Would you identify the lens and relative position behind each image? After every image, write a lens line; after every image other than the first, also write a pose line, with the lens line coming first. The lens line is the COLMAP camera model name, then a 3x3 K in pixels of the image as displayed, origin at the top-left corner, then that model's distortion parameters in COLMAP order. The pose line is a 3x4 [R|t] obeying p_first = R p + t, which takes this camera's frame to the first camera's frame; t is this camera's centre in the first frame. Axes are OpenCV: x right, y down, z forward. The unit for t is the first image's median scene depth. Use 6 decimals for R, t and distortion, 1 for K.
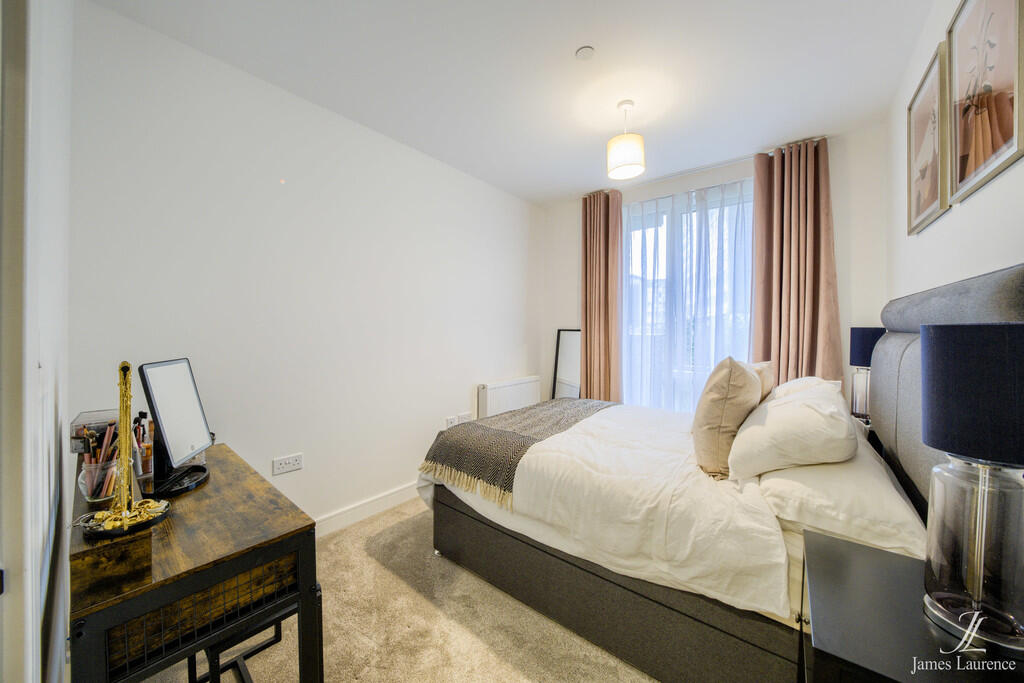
lens RADIAL K [[364.4, 0, 494.1], [0, 364.4, 333.3], [0, 0, 1]] dist [-0.012230, 0.000044]
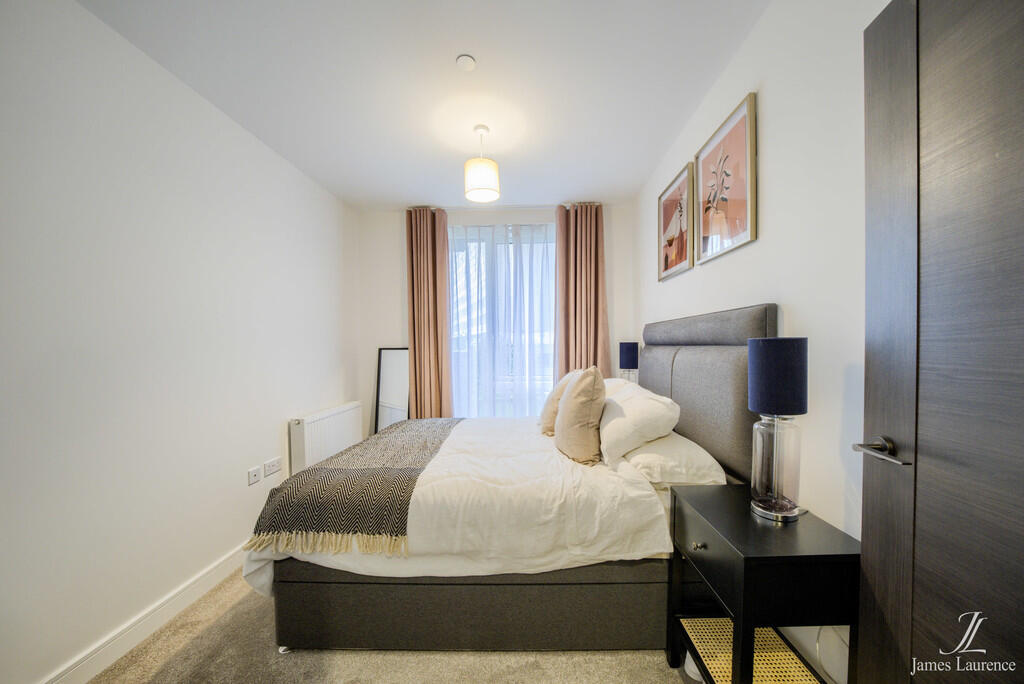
lens RADIAL K [[360.3, 0, 518.0], [0, 360.3, 356.7], [0, 0, 1]] dist [0.000342, -0.009431]
pose [[0.781450, -0.034486, 0.623014, -0.266889], [0.025618, 0.999403, 0.023189, -0.004074], [-0.623441, -0.002161, 0.781867, 0.156261]]
